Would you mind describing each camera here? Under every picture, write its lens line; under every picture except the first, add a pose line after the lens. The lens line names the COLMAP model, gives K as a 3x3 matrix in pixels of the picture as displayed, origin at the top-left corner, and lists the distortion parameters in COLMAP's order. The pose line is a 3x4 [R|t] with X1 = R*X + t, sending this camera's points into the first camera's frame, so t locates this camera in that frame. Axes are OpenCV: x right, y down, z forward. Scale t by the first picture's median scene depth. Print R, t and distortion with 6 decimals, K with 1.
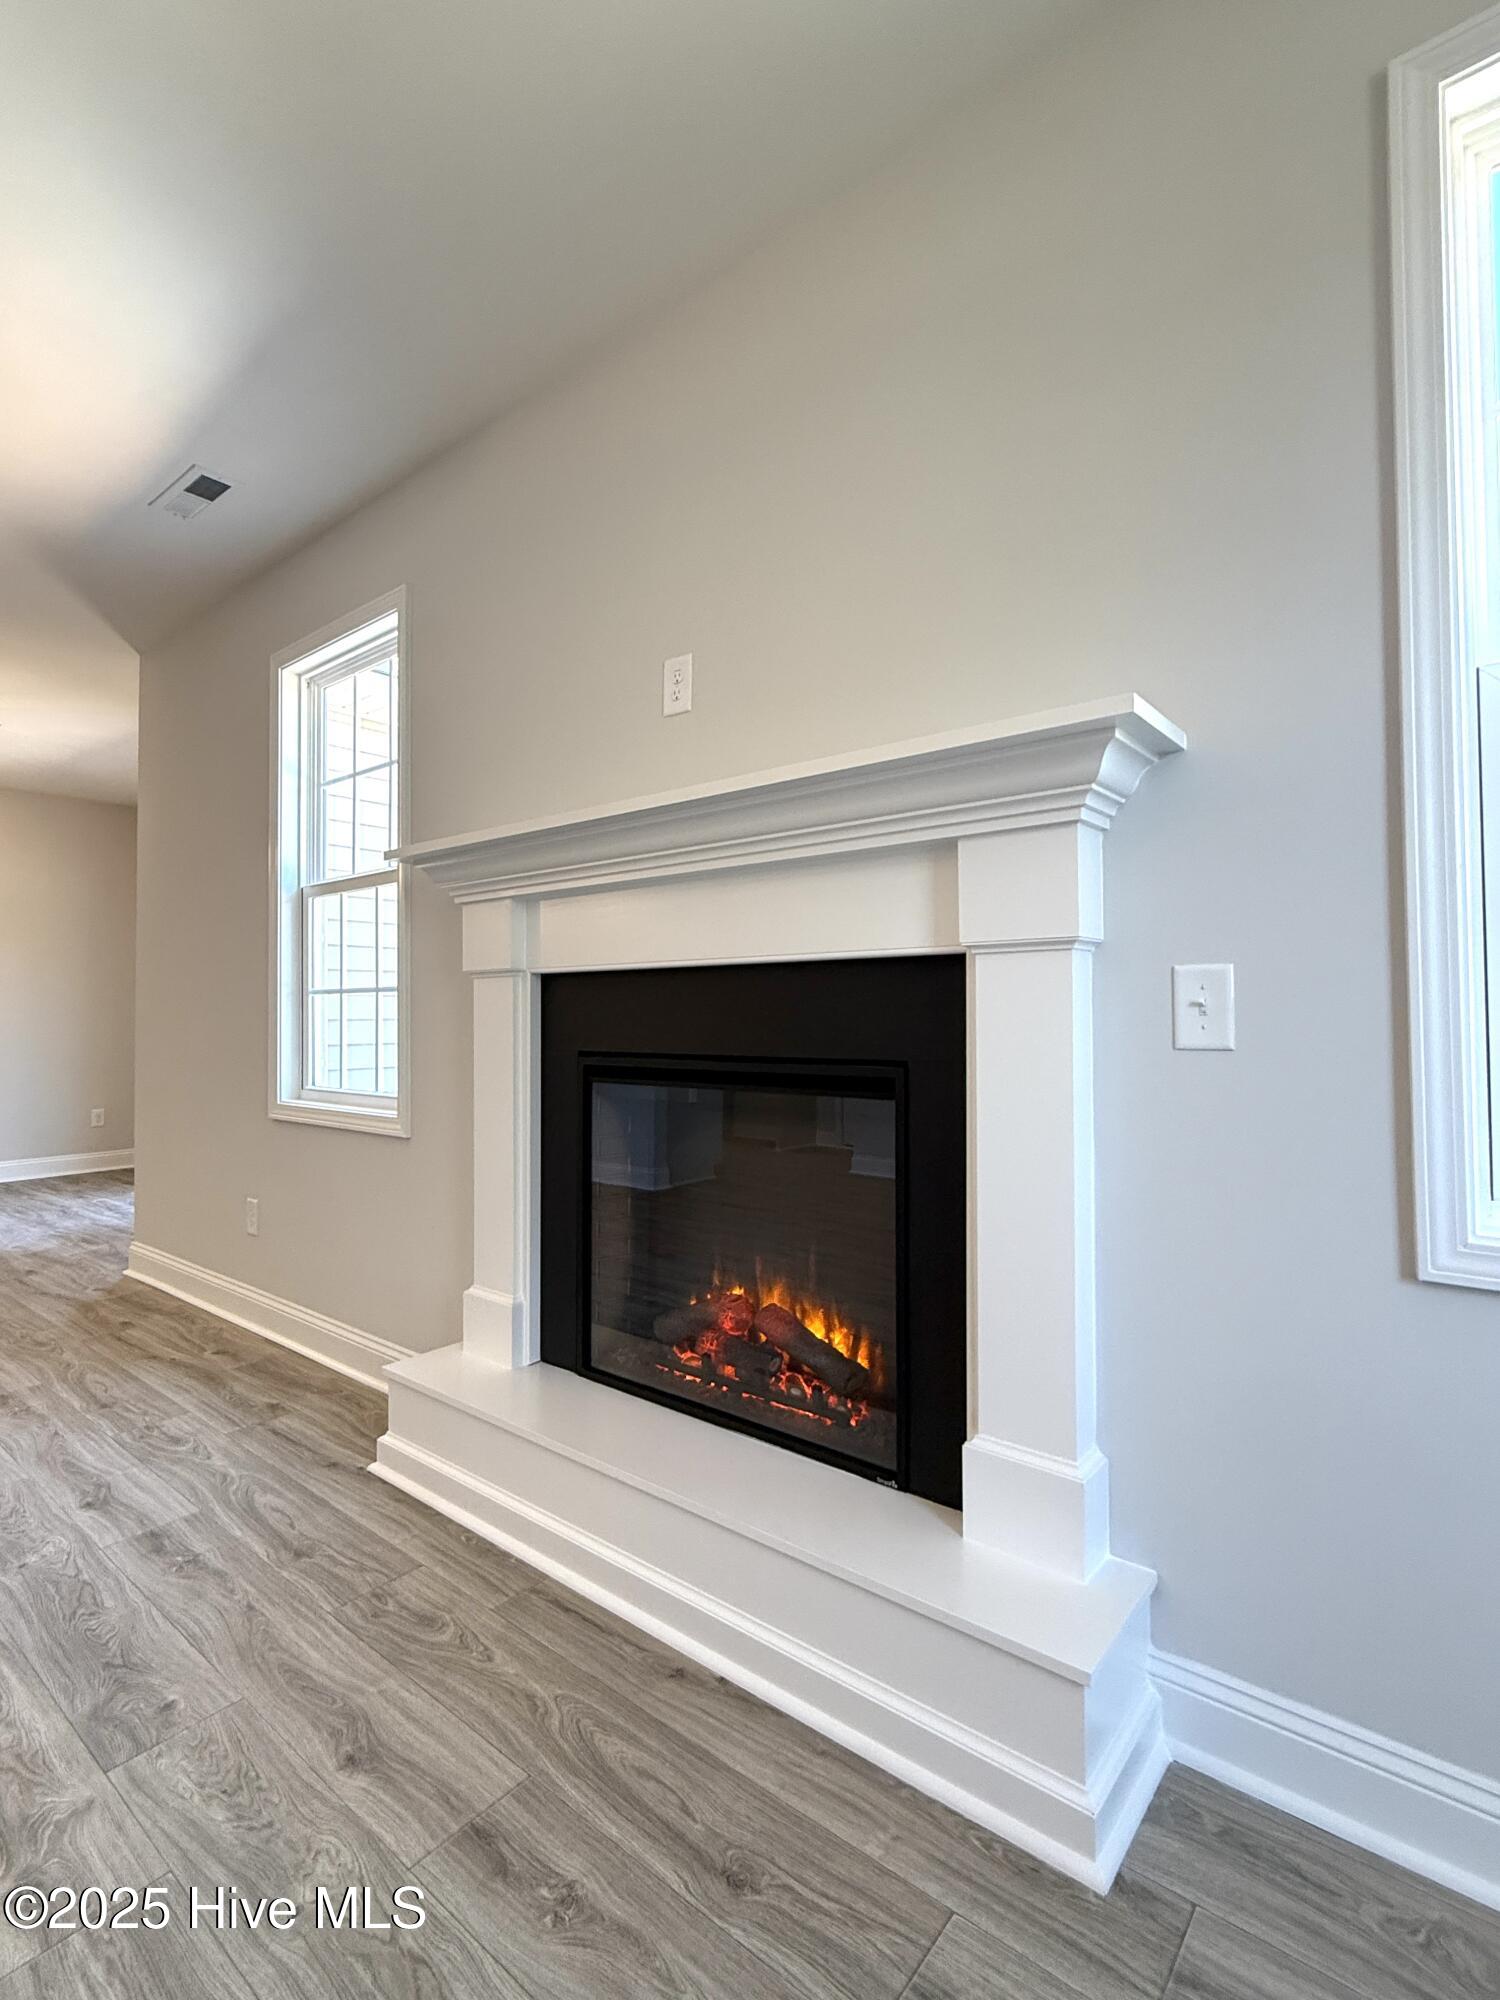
lens RADIAL K [[953.8, 0, 748.8], [0, 953.8, 984.6], [0, 0, 1]] dist [0.006203, 0.000169]
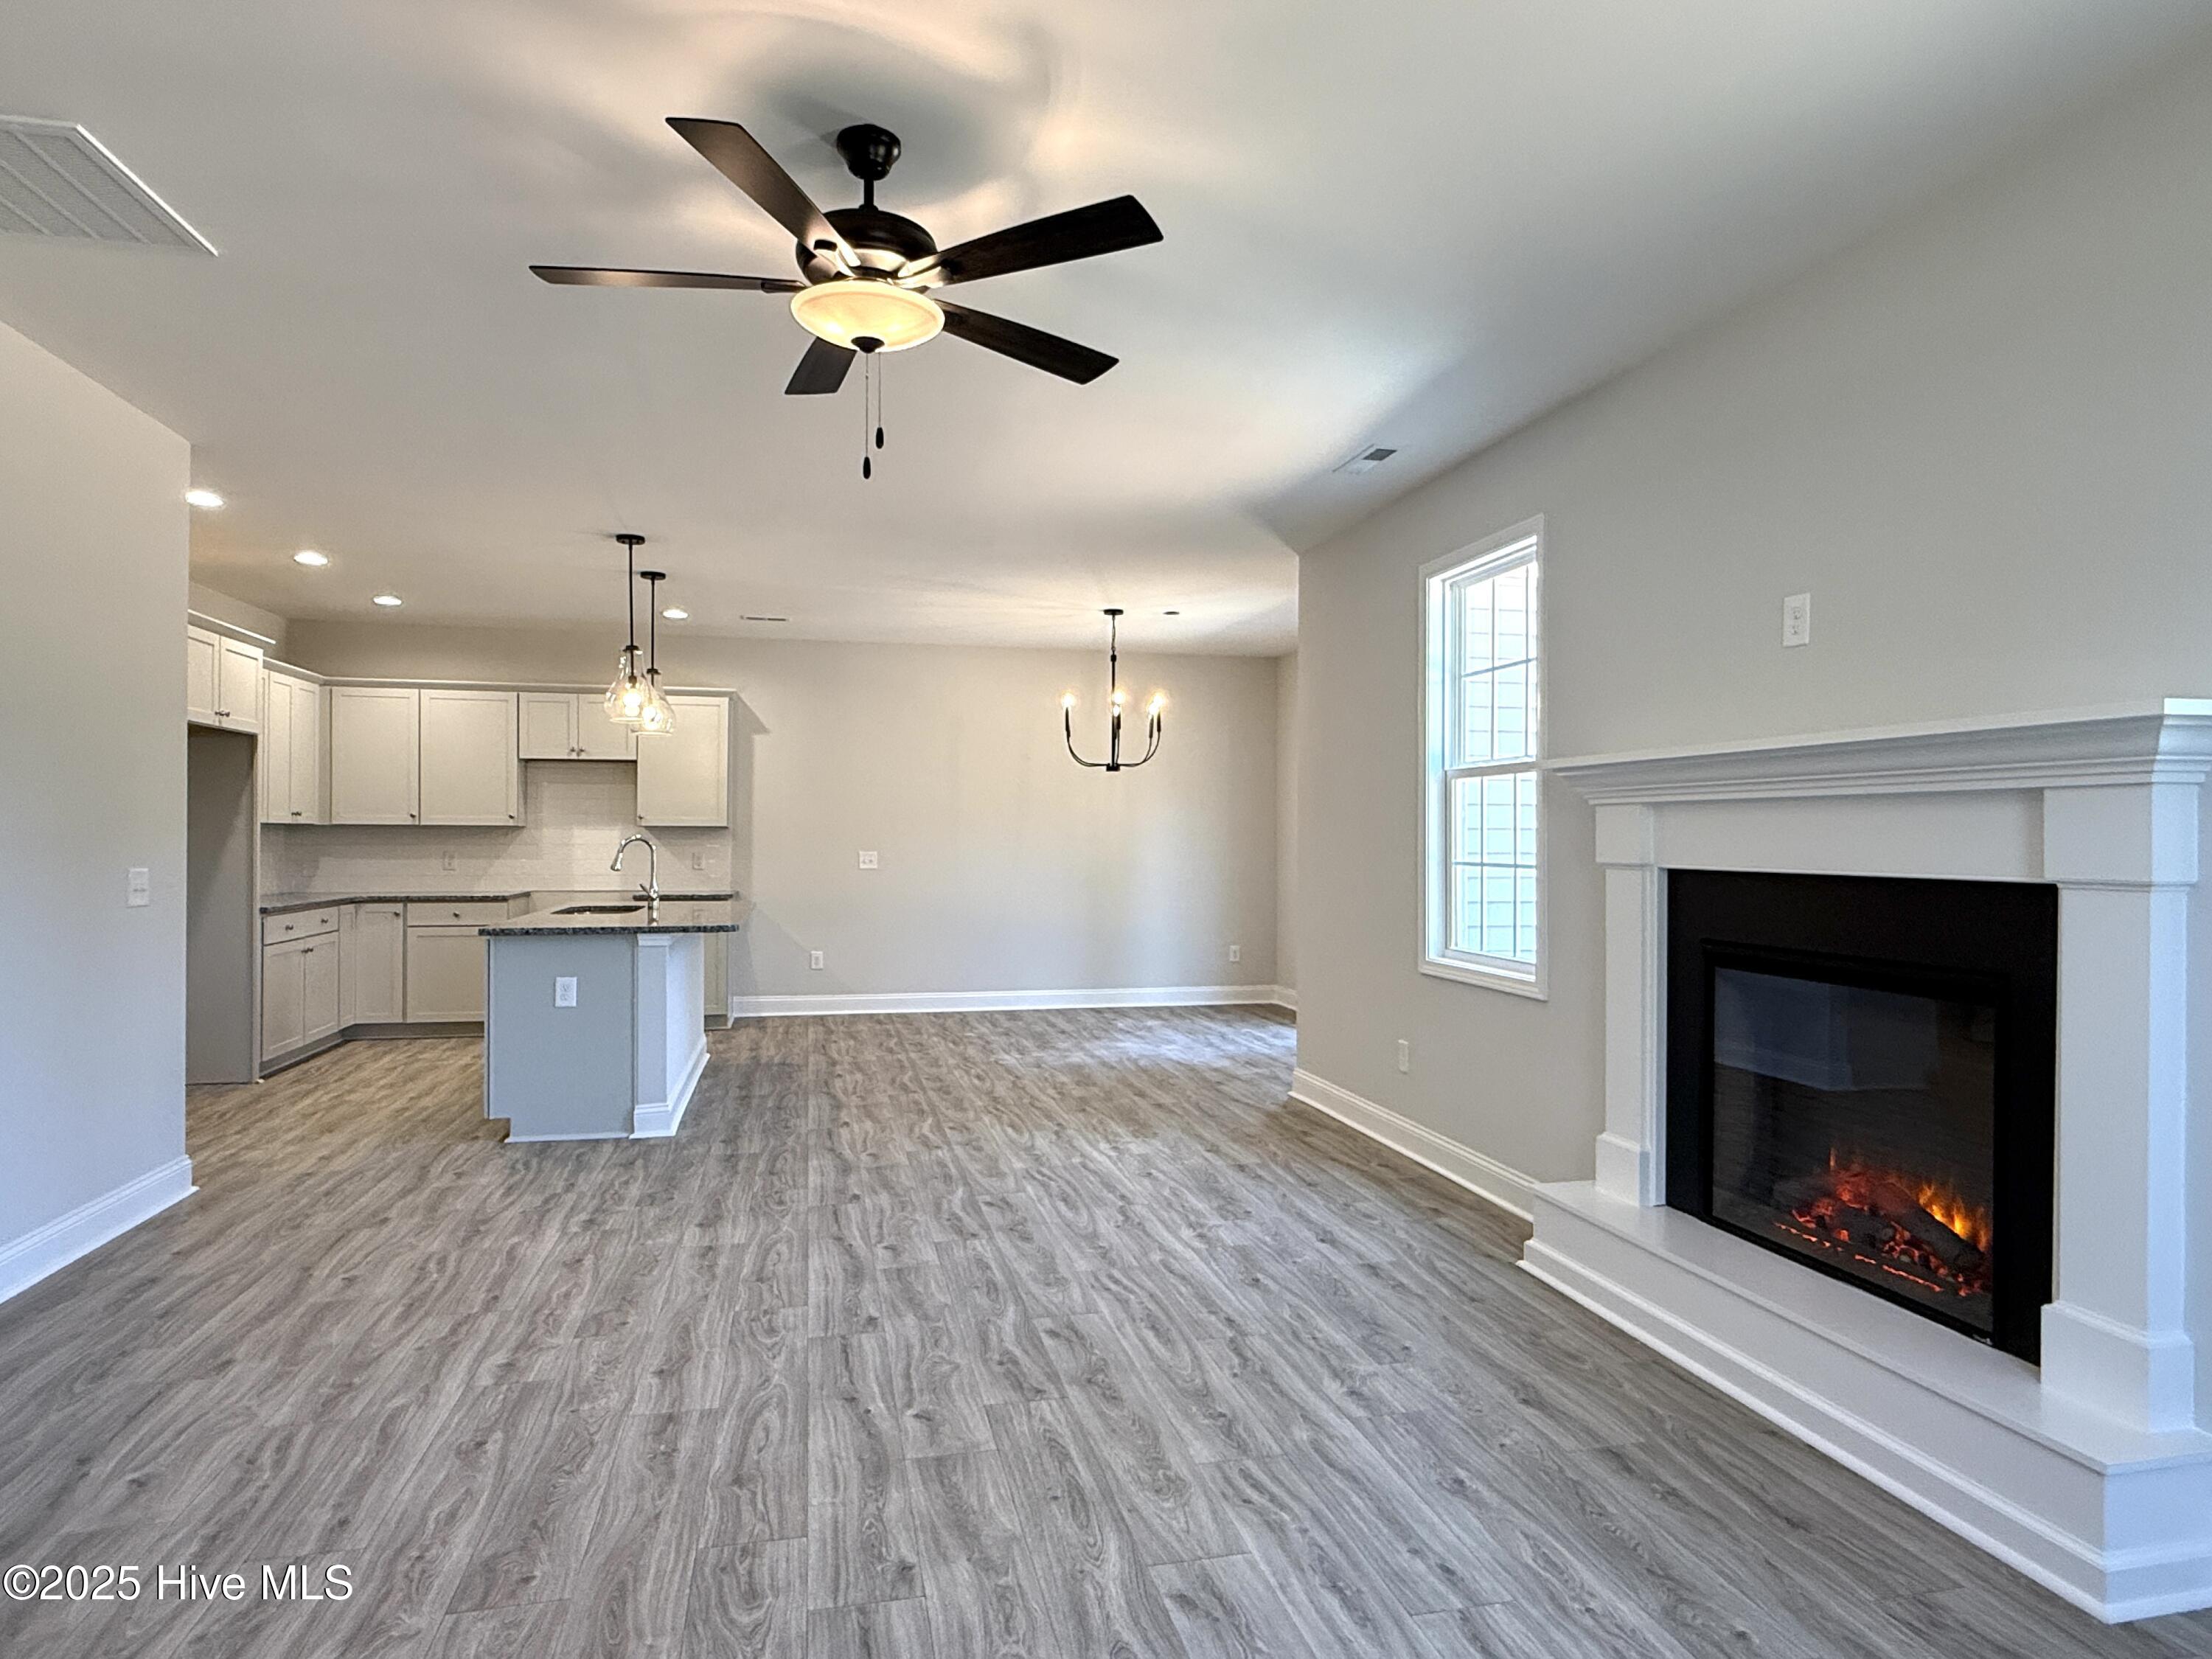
lens RADIAL K [[1262.9, 0, 1094.9], [0, 1262.9, 832.4], [0, 0, 1]] dist [-0.002193, 0.001264]
pose [[0.790515, 0.009539, -0.612369, 0.173190], [0.007401, 0.999657, 0.025127, -0.102582], [0.612398, -0.024396, 0.790173, -0.643927]]
